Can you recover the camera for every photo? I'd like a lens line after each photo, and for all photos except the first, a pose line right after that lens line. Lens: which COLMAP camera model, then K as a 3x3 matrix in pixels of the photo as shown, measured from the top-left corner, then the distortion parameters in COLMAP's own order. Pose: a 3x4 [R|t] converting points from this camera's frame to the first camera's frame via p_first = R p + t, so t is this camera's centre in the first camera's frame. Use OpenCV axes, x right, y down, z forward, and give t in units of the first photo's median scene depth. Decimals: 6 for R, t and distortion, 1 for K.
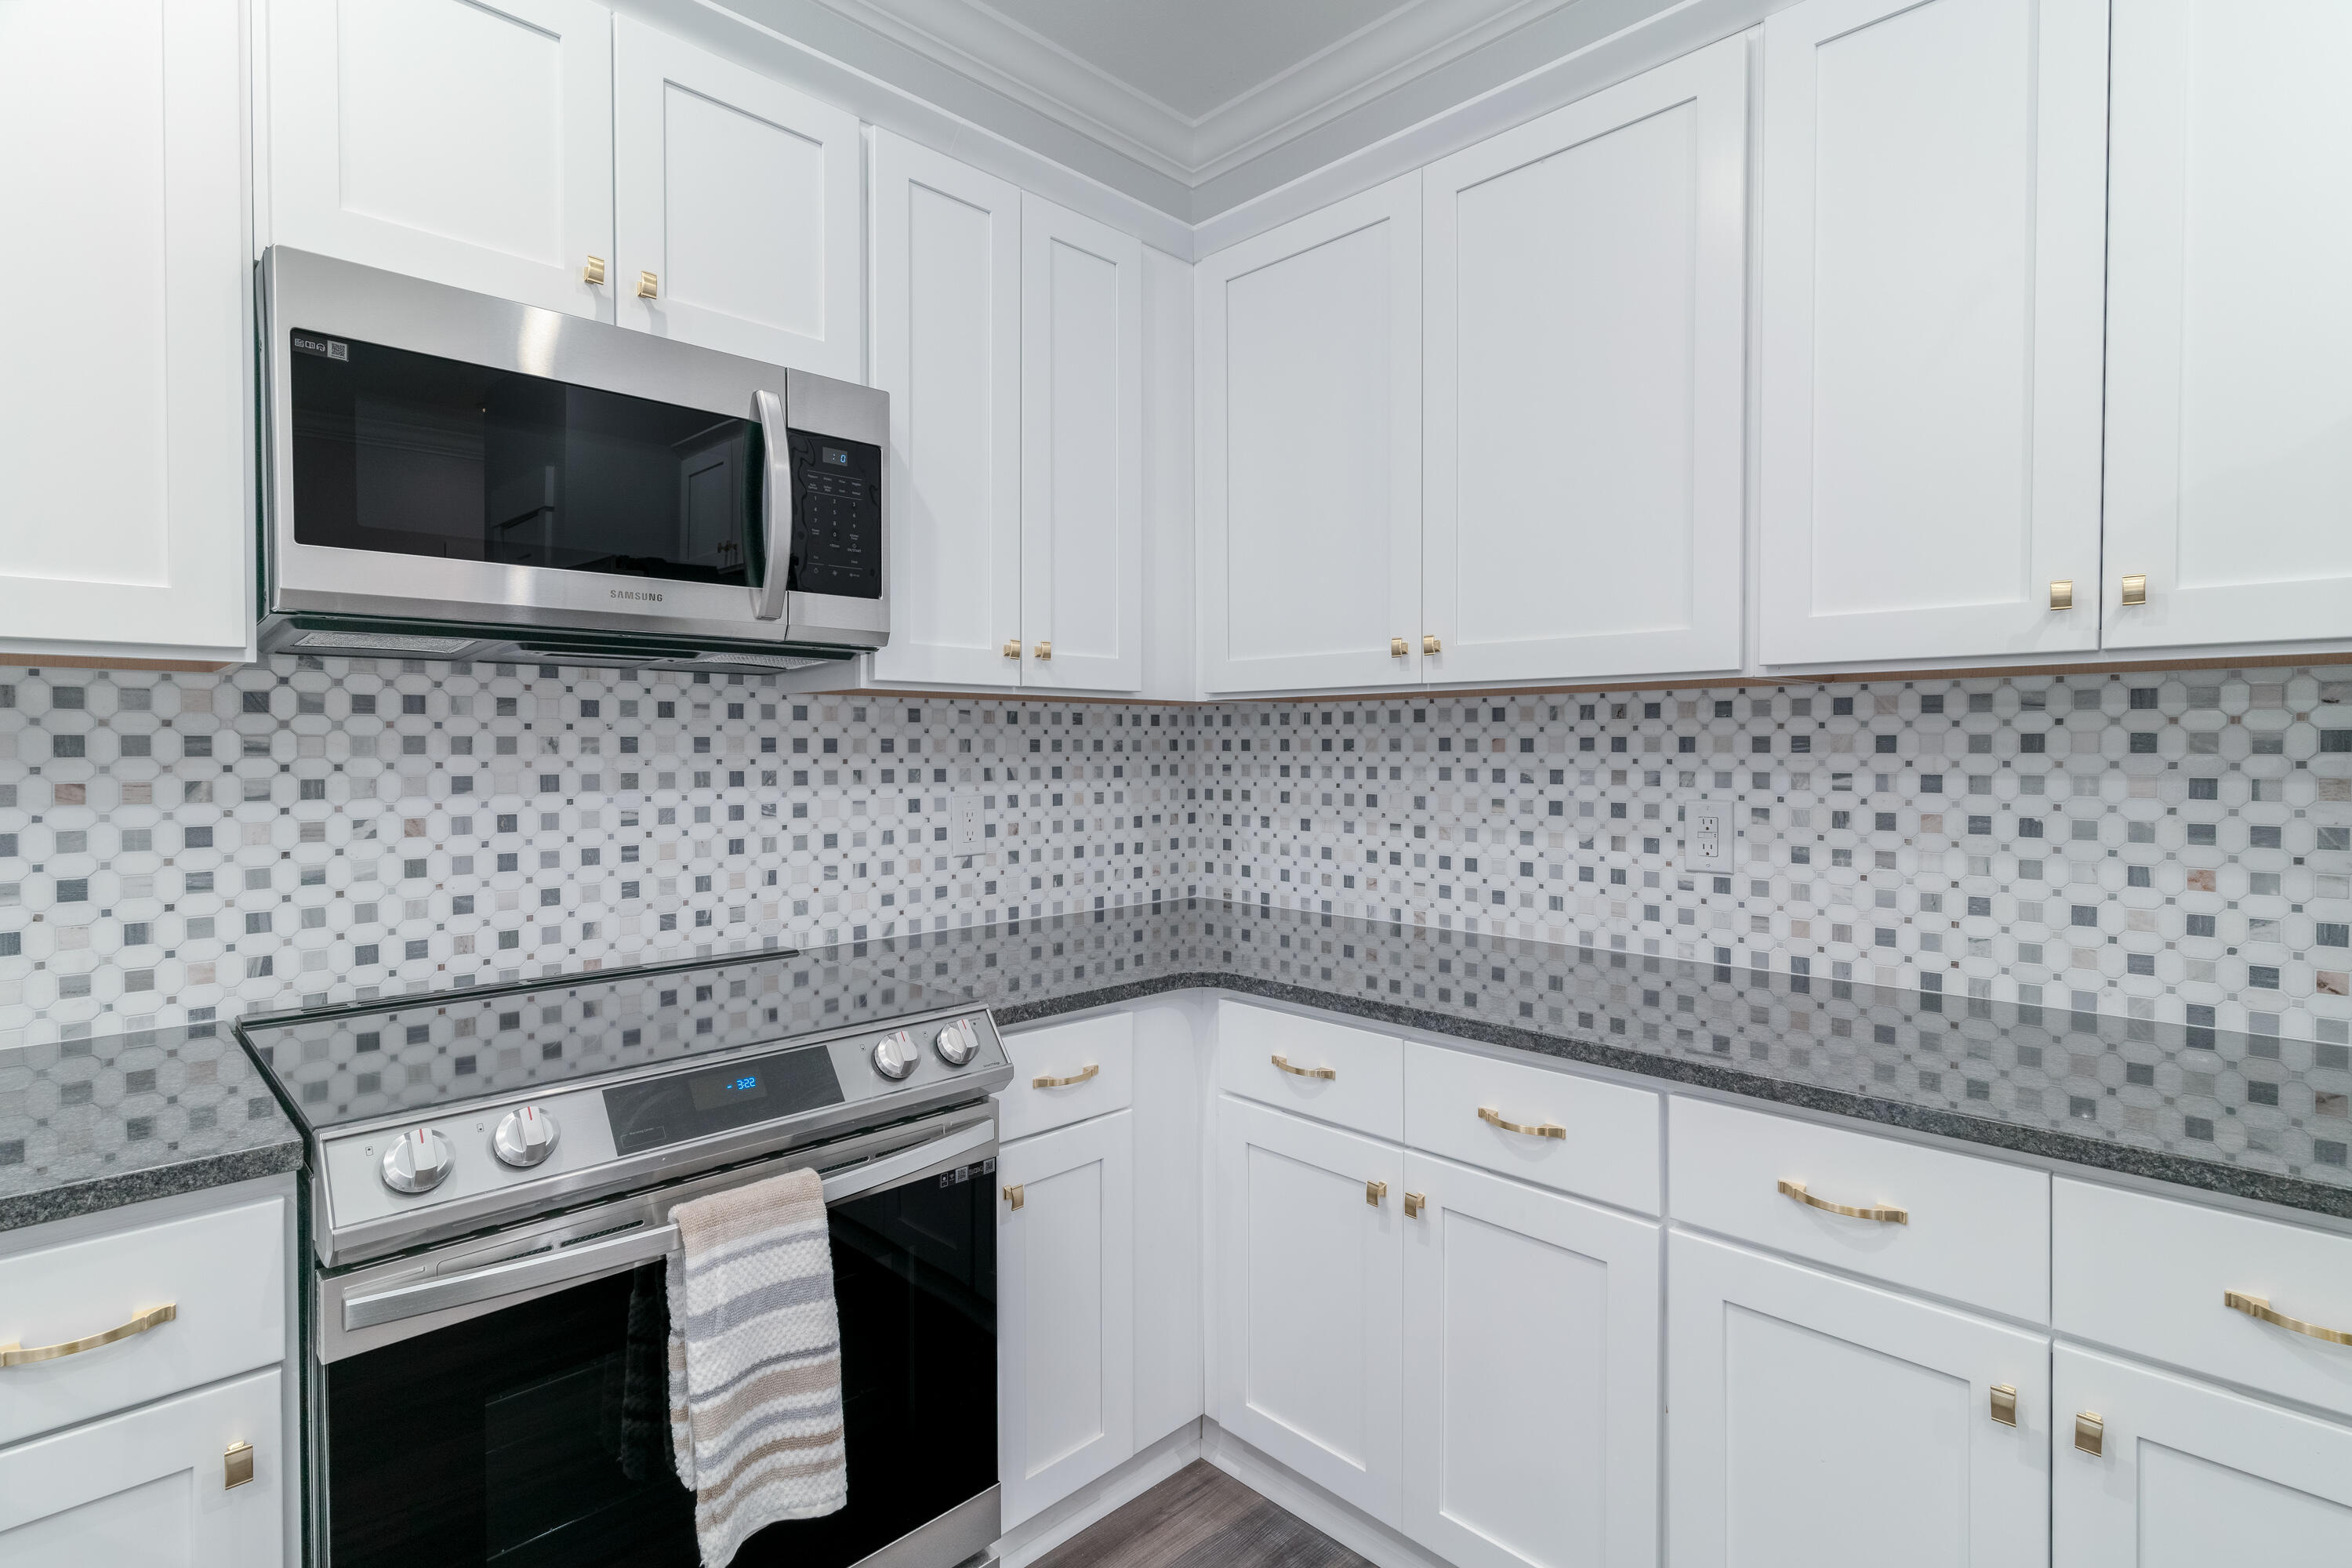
lens RADIAL K [[1175.3, 0, 1224.6], [0, 1175.3, 766.3], [0, 0, 1]] dist [-0.004332, 0.002098]
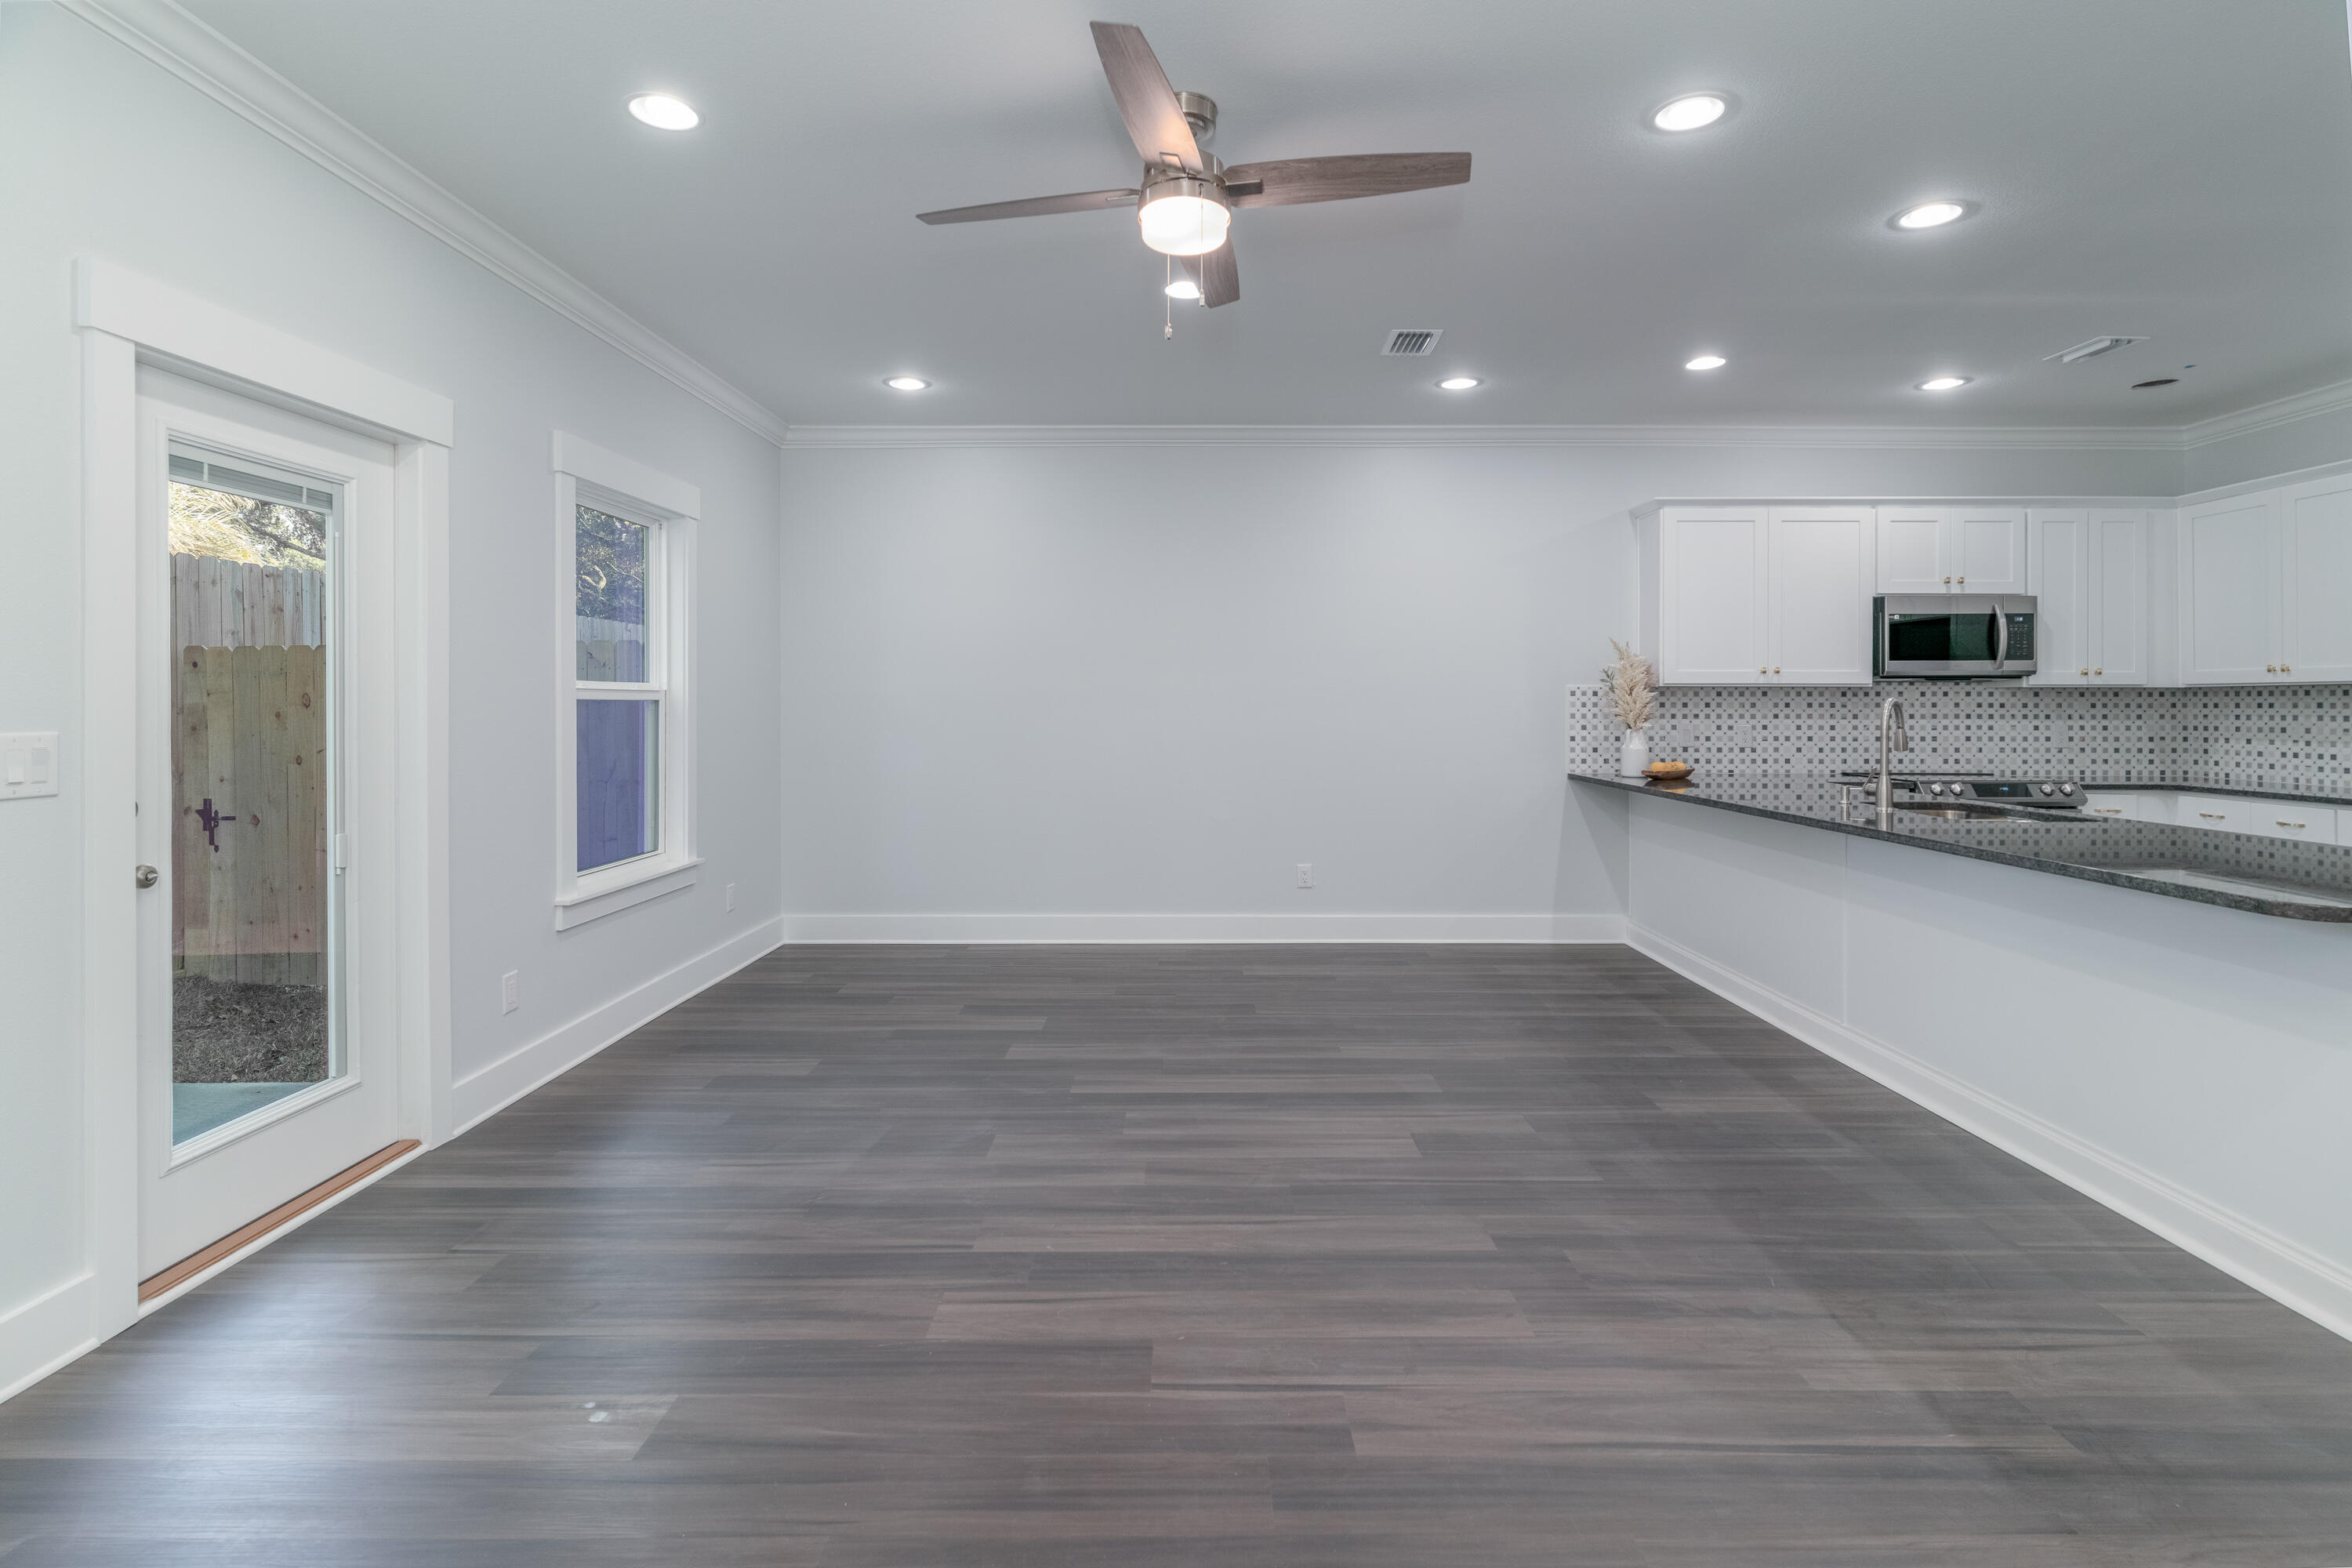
lens RADIAL K [[1175.3, 0, 1134.2], [0, 1175.3, 697.8], [0, 0, 1]] dist [-0.004332, 0.002098]
pose [[0.669060, -0.003006, -0.743202, 0.461837], [-0.014331, 0.999754, -0.016945, 0.052711], [0.743070, 0.021988, 0.668853, -3.076856]]
